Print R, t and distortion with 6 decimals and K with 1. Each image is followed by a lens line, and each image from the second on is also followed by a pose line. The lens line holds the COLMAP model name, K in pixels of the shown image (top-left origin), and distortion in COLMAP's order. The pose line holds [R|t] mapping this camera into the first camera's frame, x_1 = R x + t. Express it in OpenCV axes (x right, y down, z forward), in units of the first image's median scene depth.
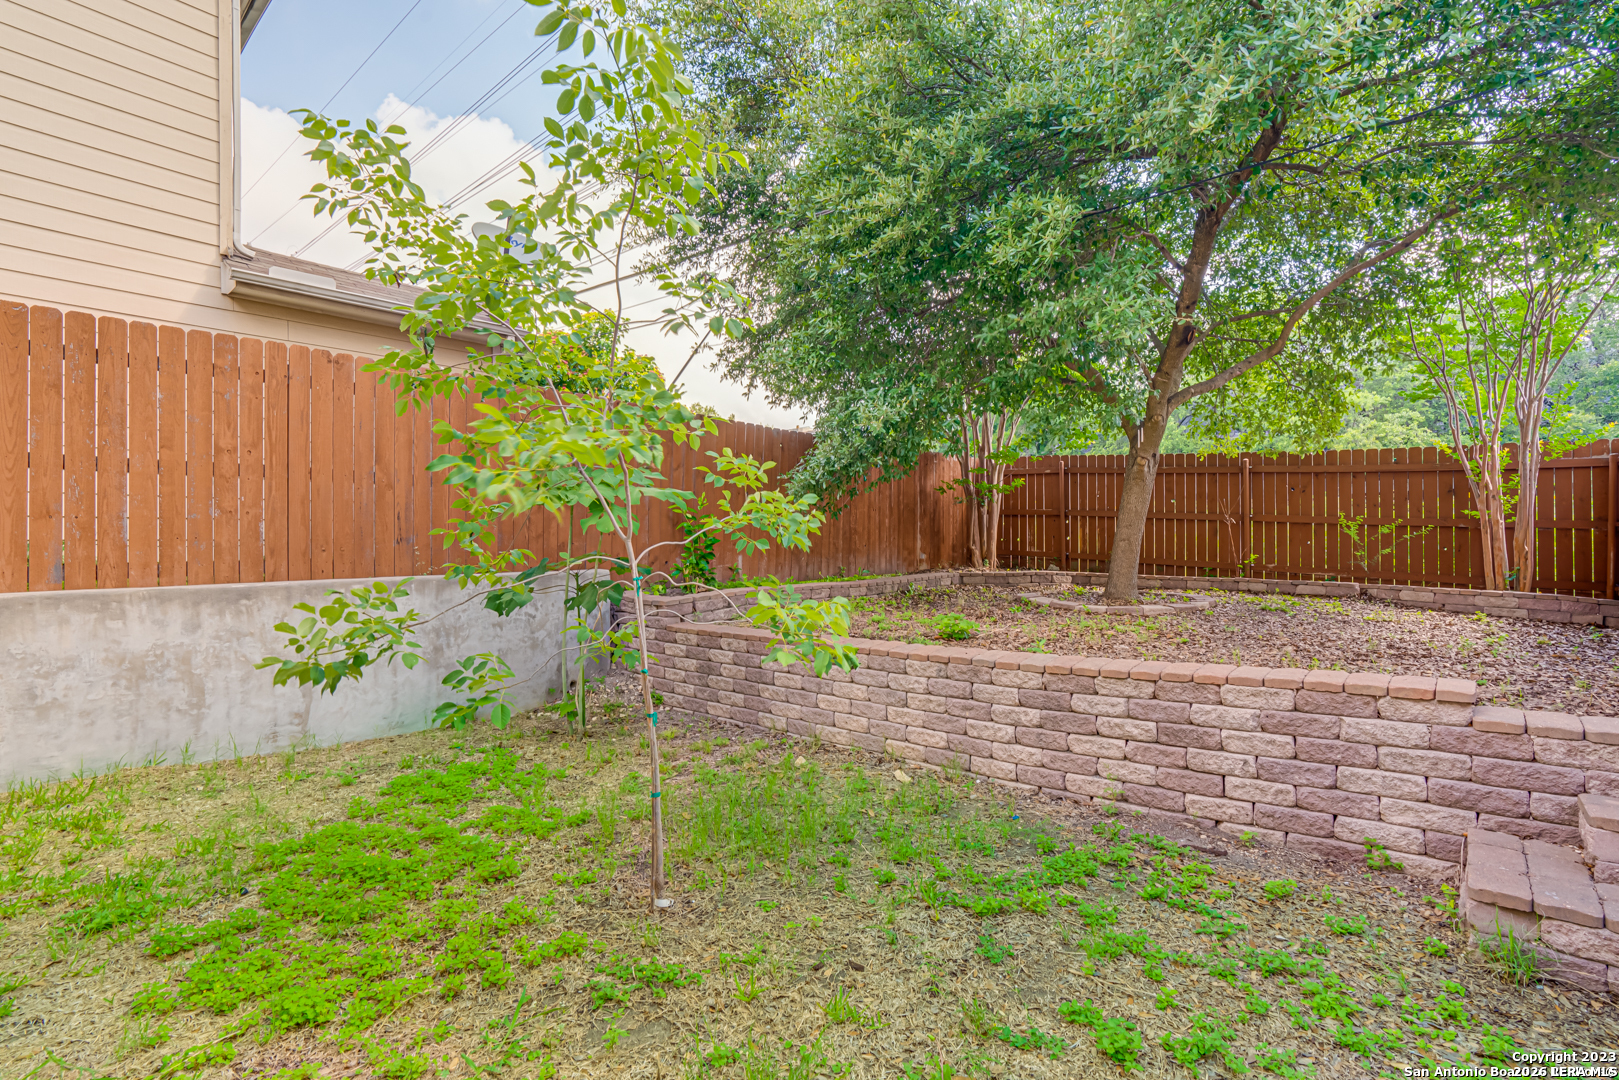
lens RADIAL K [[733.7, 0, 809.5], [0, 733.7, 540.0], [0, 0, 1]] dist [-0.056070, 0.027753]
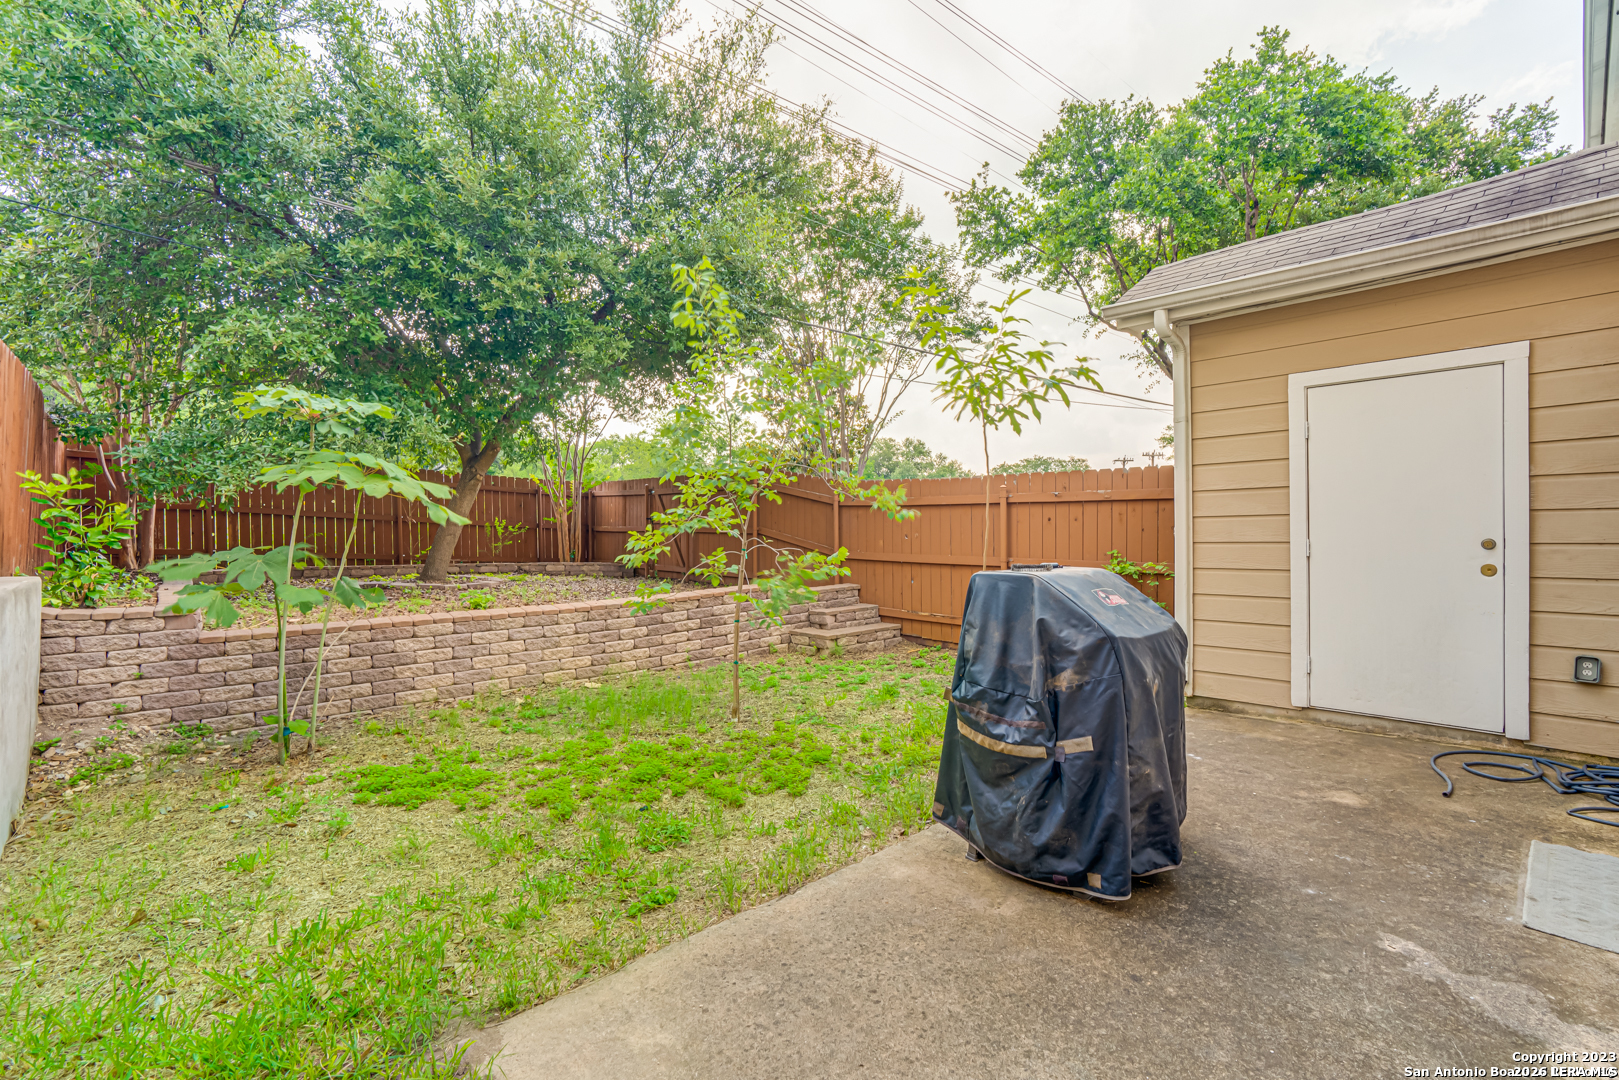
lens RADIAL K [[733.7, 0, 809.5], [0, 733.7, 540.0], [0, 0, 1]] dist [-0.056070, 0.027753]
pose [[0.137657, -0.006565, 0.990458, -1.275967], [0.004988, 0.999970, 0.005935, 0.009196], [-0.990467, 0.004123, 0.137686, 0.312190]]
